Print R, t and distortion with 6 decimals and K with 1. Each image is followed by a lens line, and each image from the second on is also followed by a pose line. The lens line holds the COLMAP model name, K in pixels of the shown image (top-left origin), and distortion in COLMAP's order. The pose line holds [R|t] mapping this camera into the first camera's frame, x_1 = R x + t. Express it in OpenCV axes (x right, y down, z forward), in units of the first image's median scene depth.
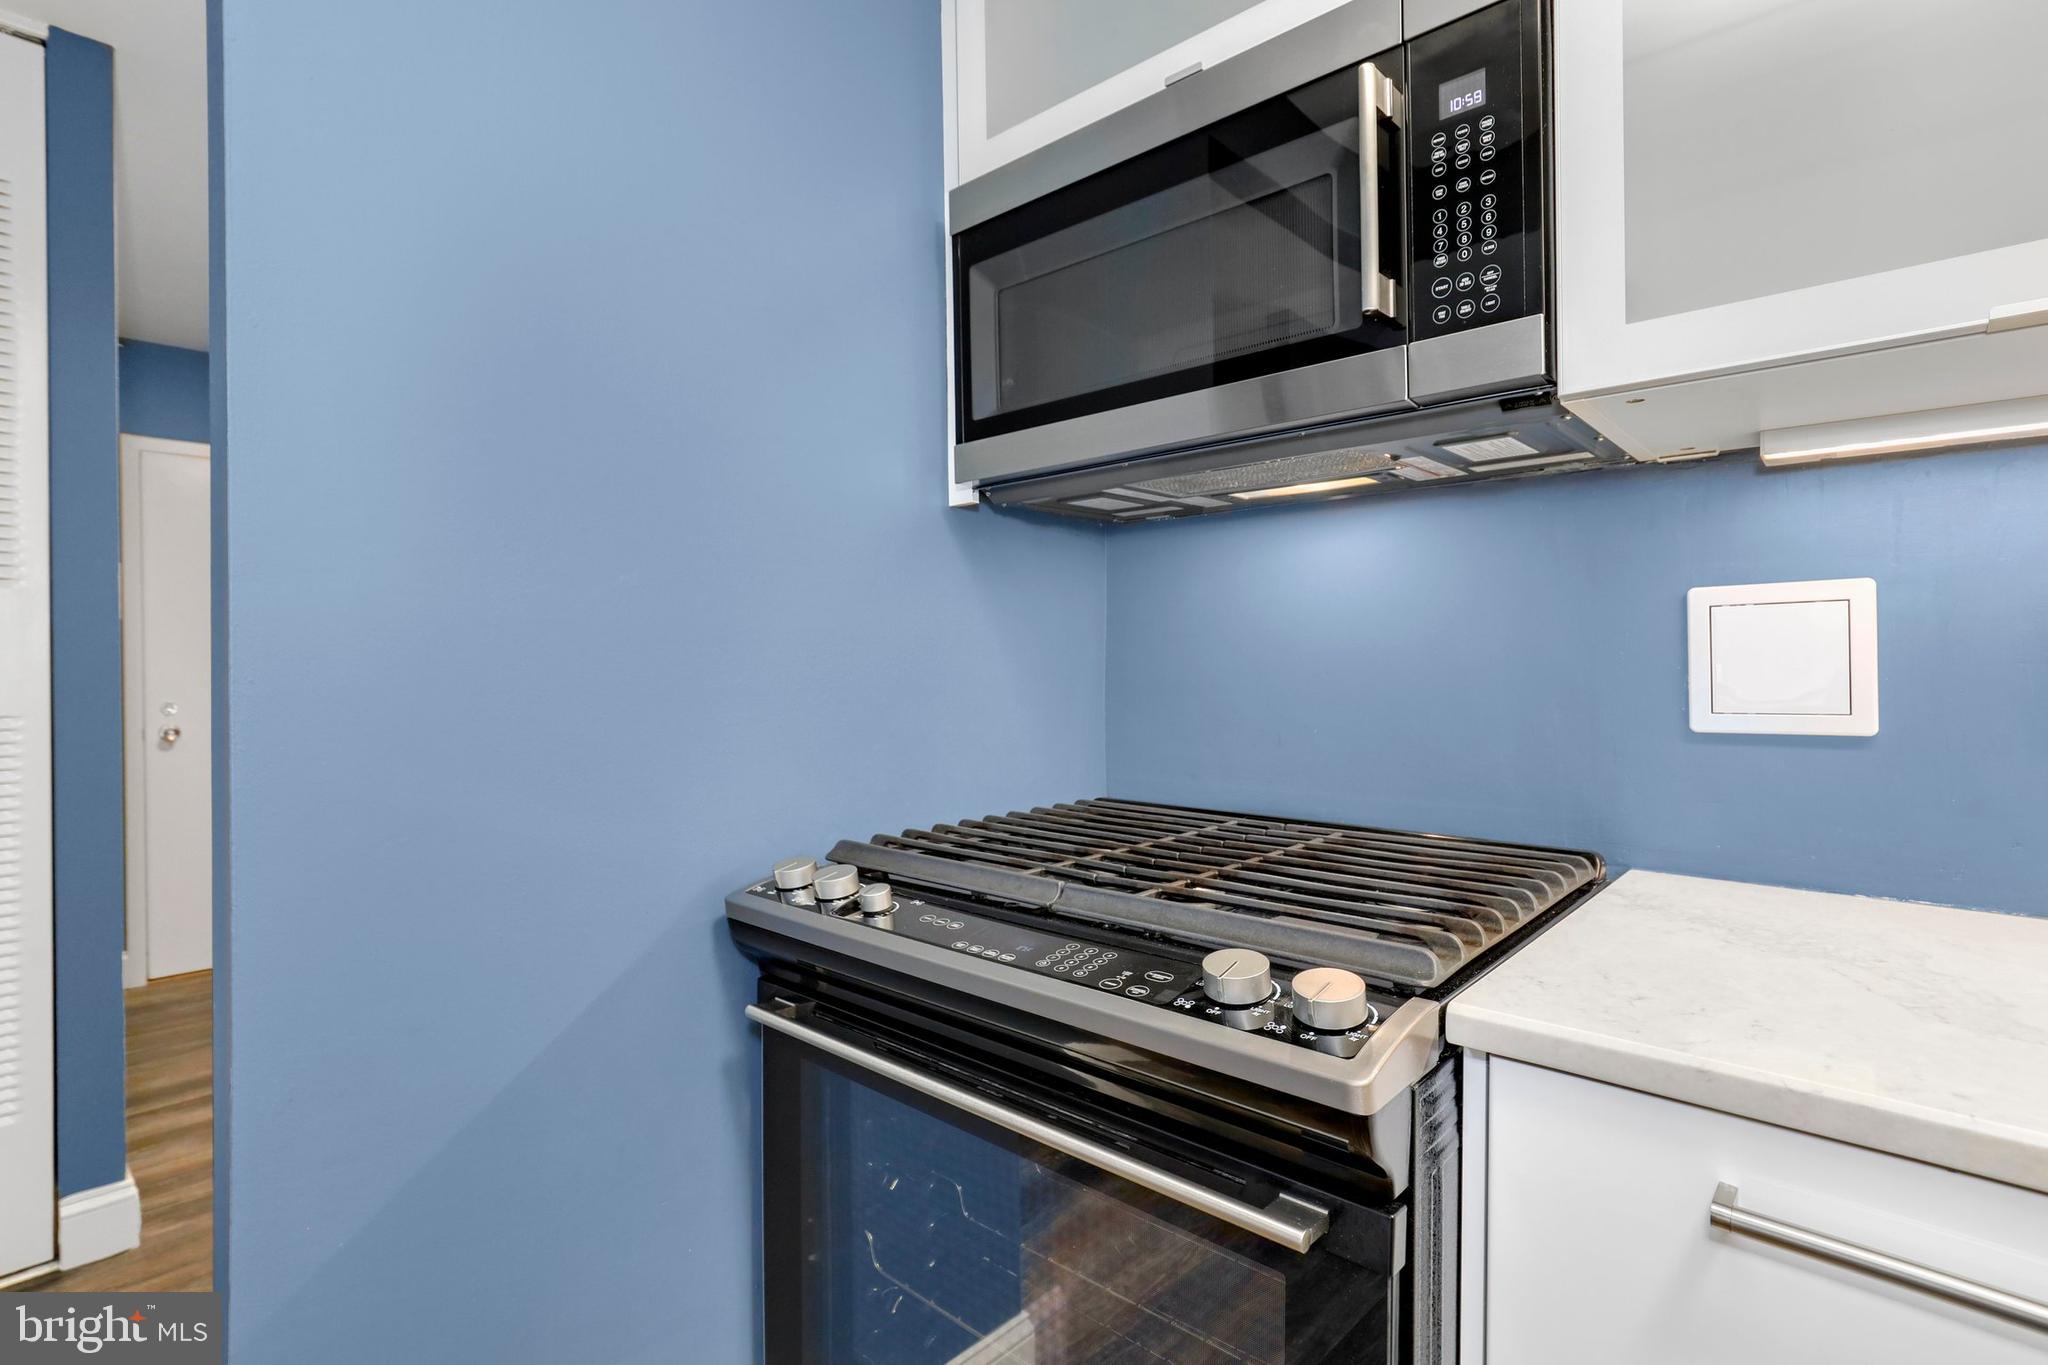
lens RADIAL K [[989.4, 0, 1014.9], [0, 989.4, 671.2], [0, 0, 1]] dist [-0.005559, 0.001452]
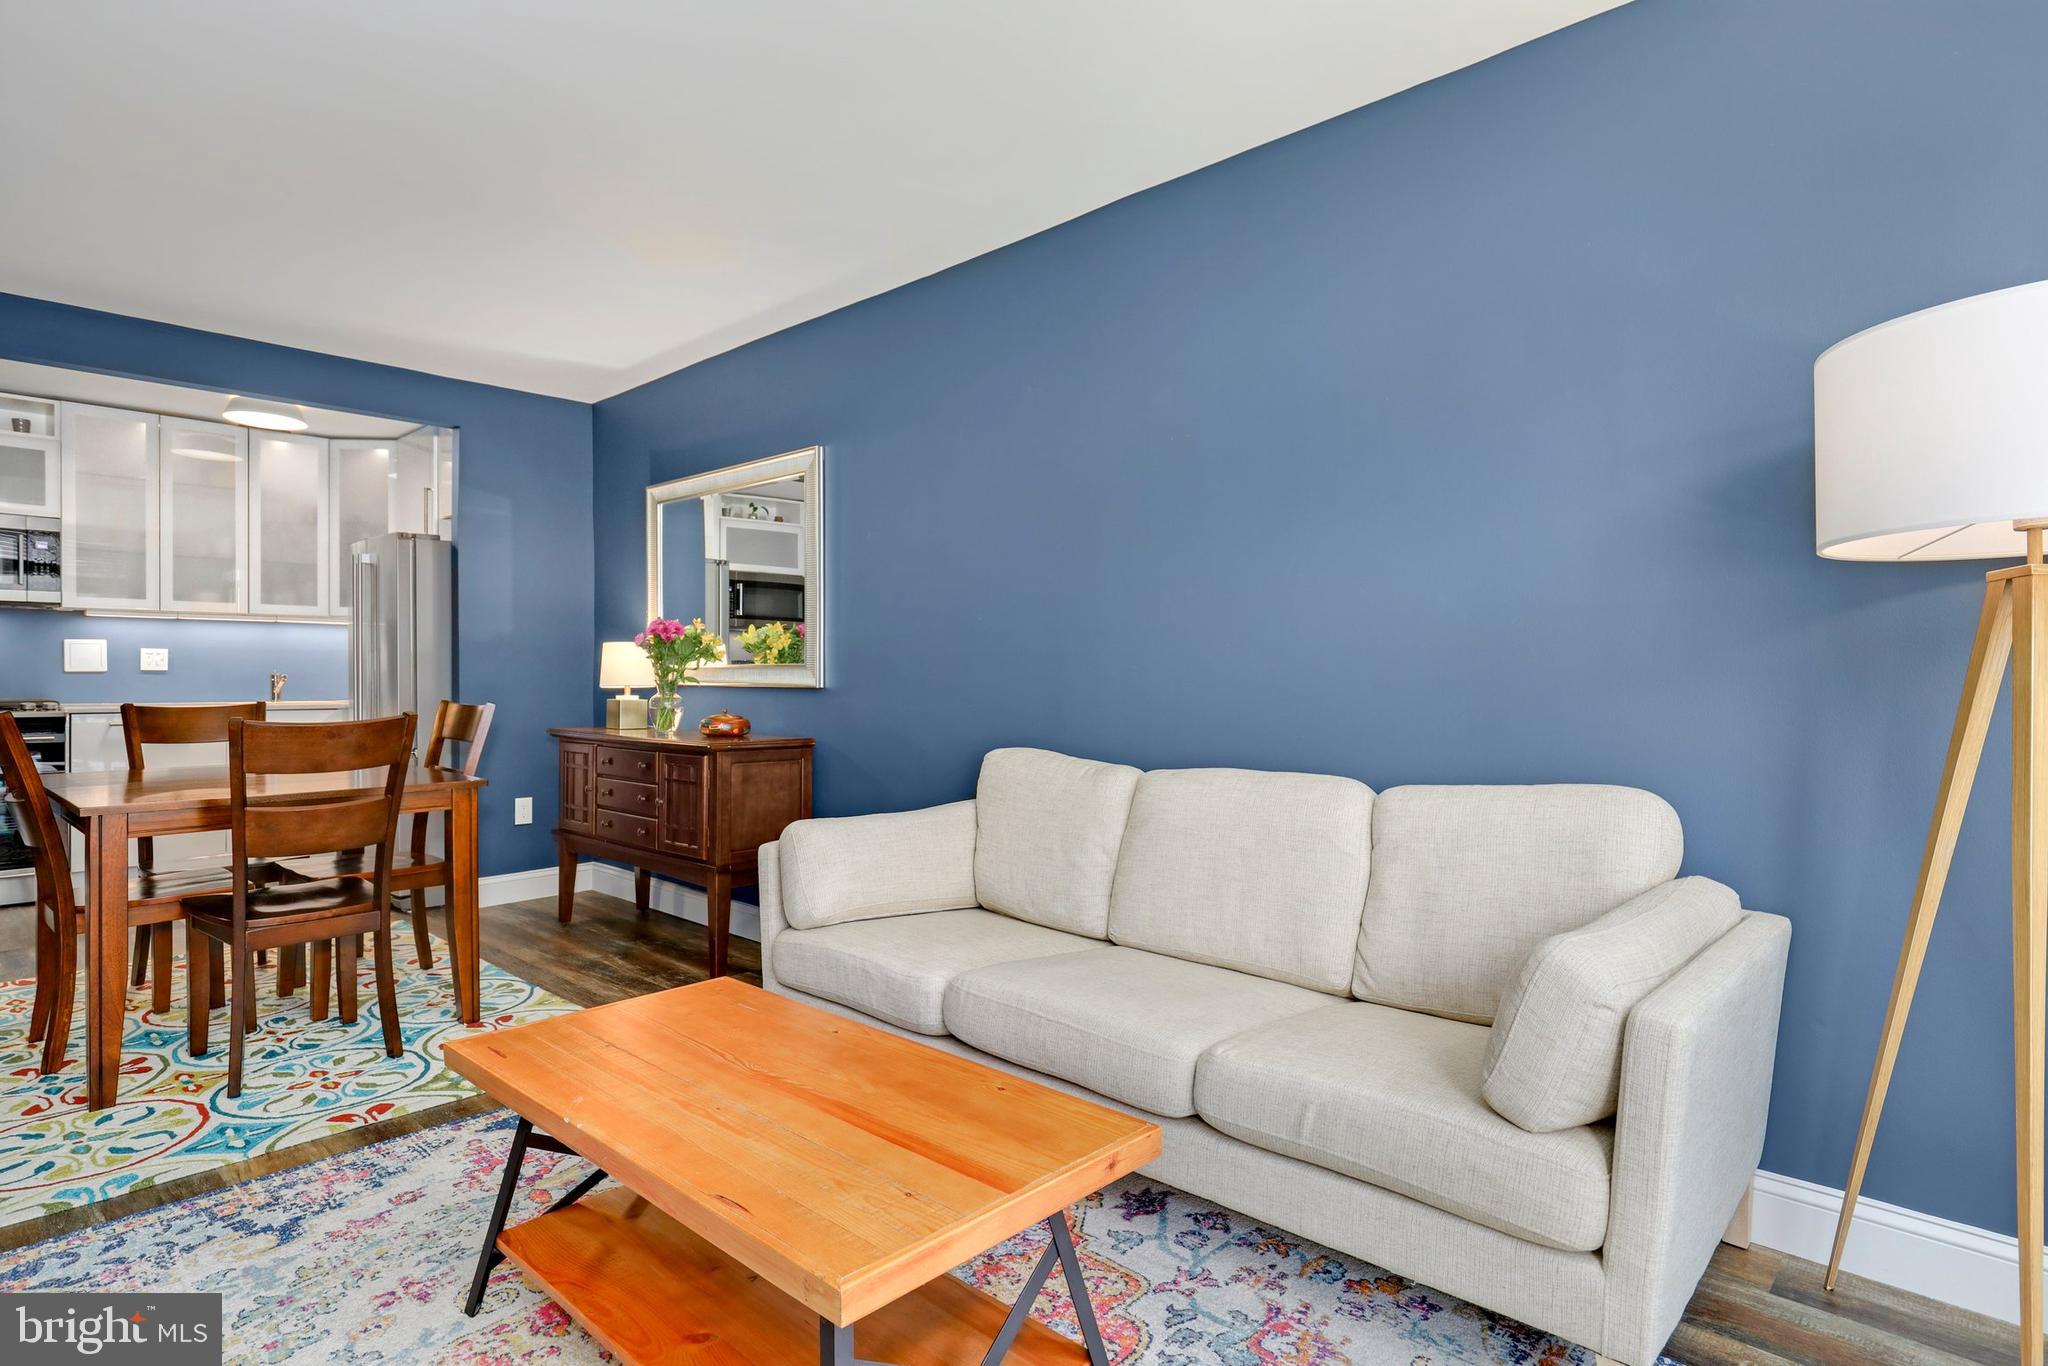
lens RADIAL K [[1058.6, 0, 990.3], [0, 1058.6, 682.8], [0, 0, 1]] dist [0.002256, 0.004004]
pose [[0.026872, -0.005419, 0.999624, -4.536971], [0.001756, 0.999984, 0.005374, 0.105921], [-0.999637, 0.001611, 0.026881, -3.746509]]
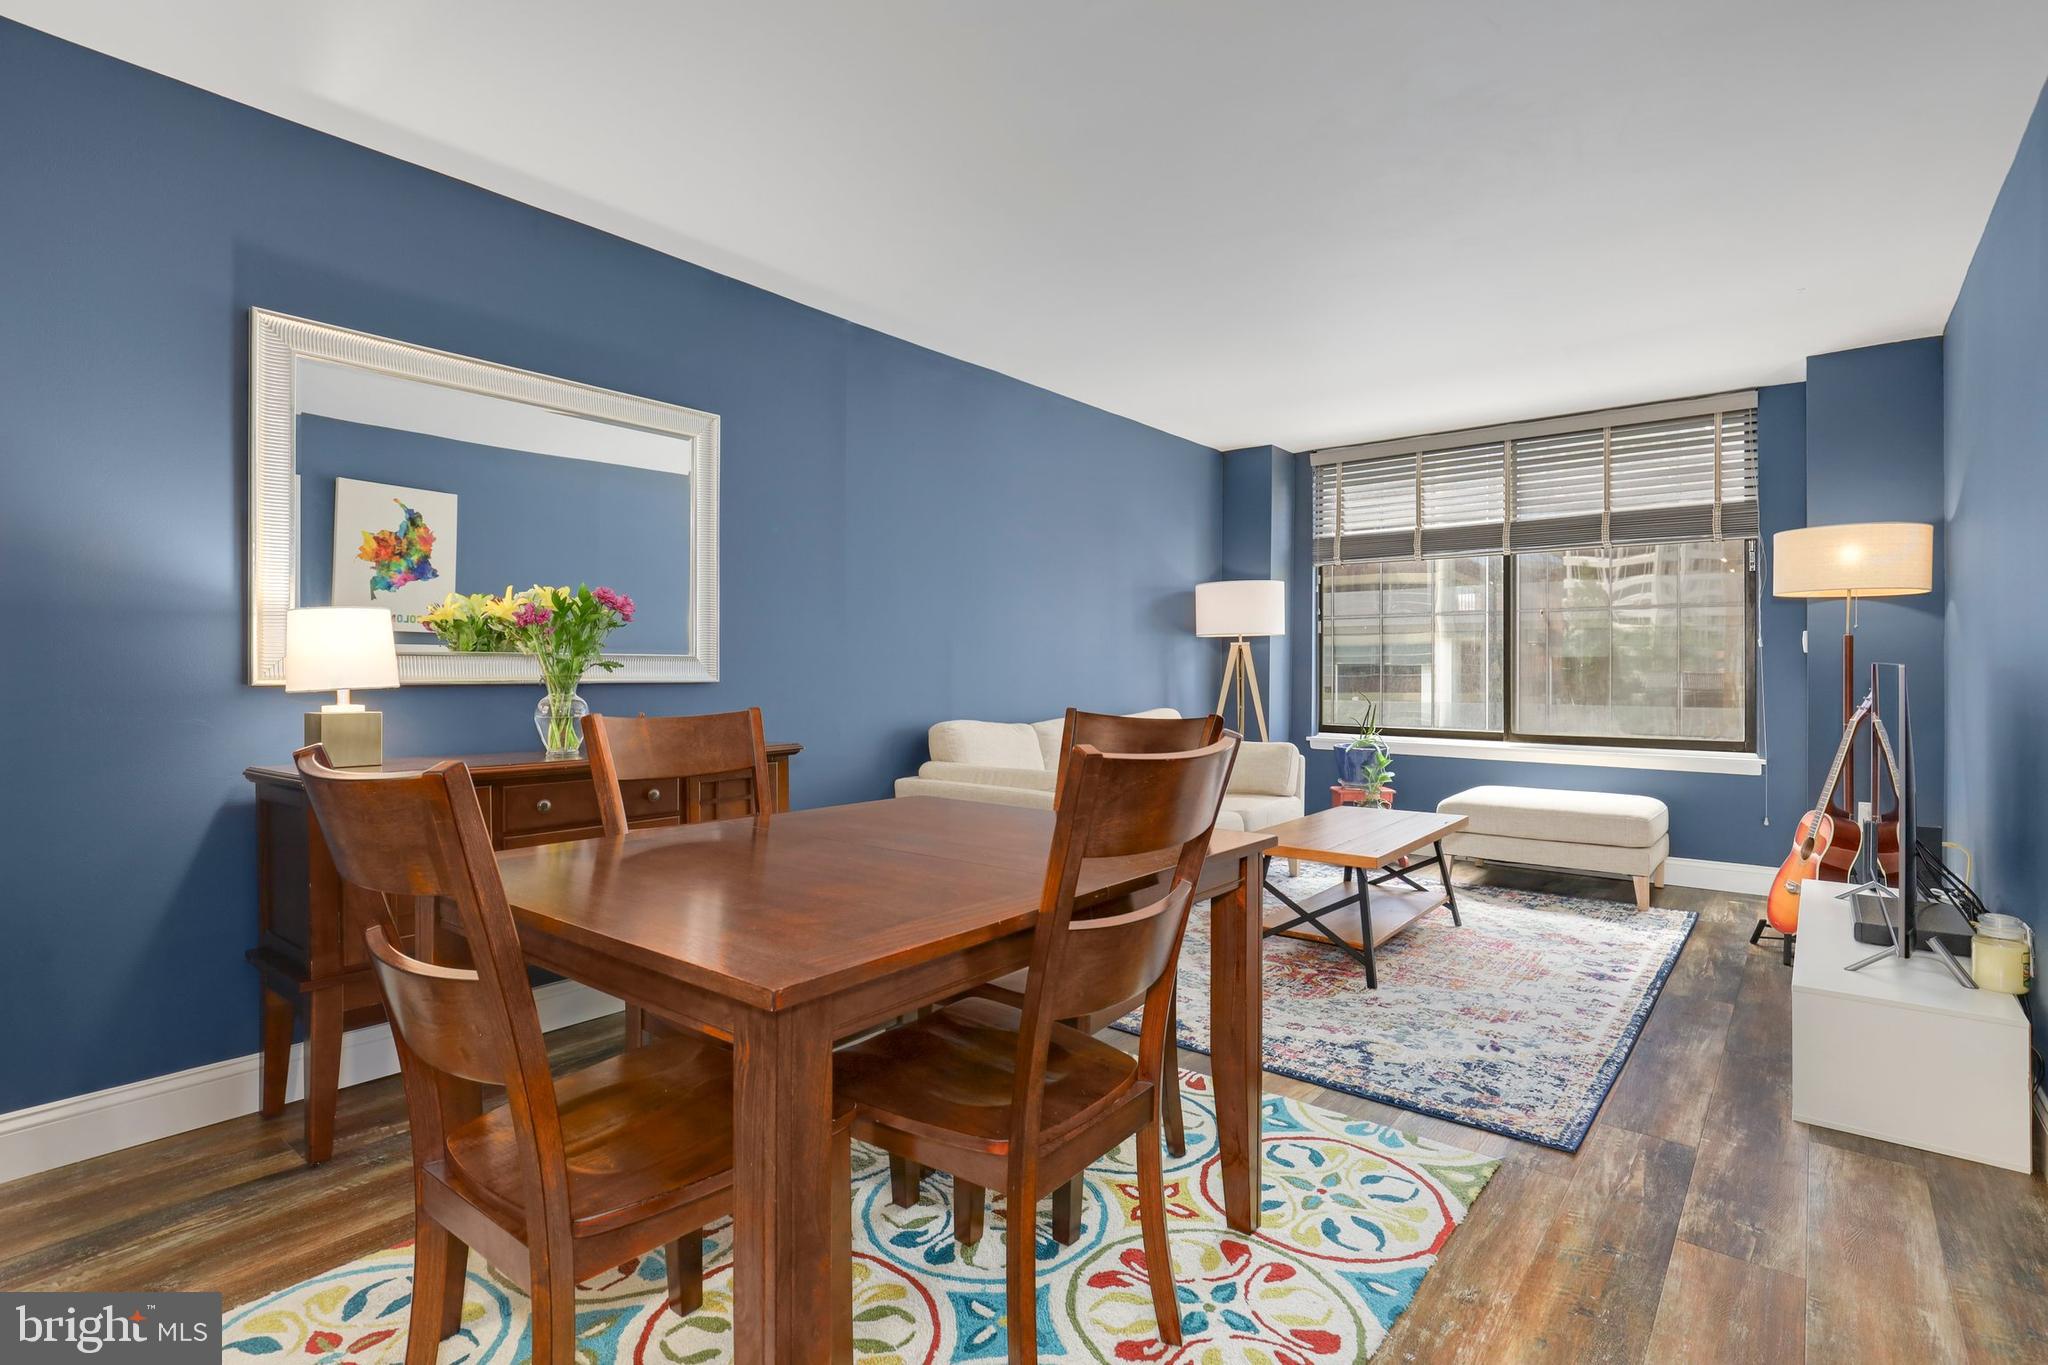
lens RADIAL K [[989.4, 0, 1027.5], [0, 989.4, 668.8], [0, 0, 1]] dist [-0.005559, 0.001452]
pose [[-0.998134, 0.000891, -0.061052, -1.470120], [0.000997, 0.999998, -0.001703, 0.105241], [0.061051, -0.001760, -0.998133, 0.348407]]
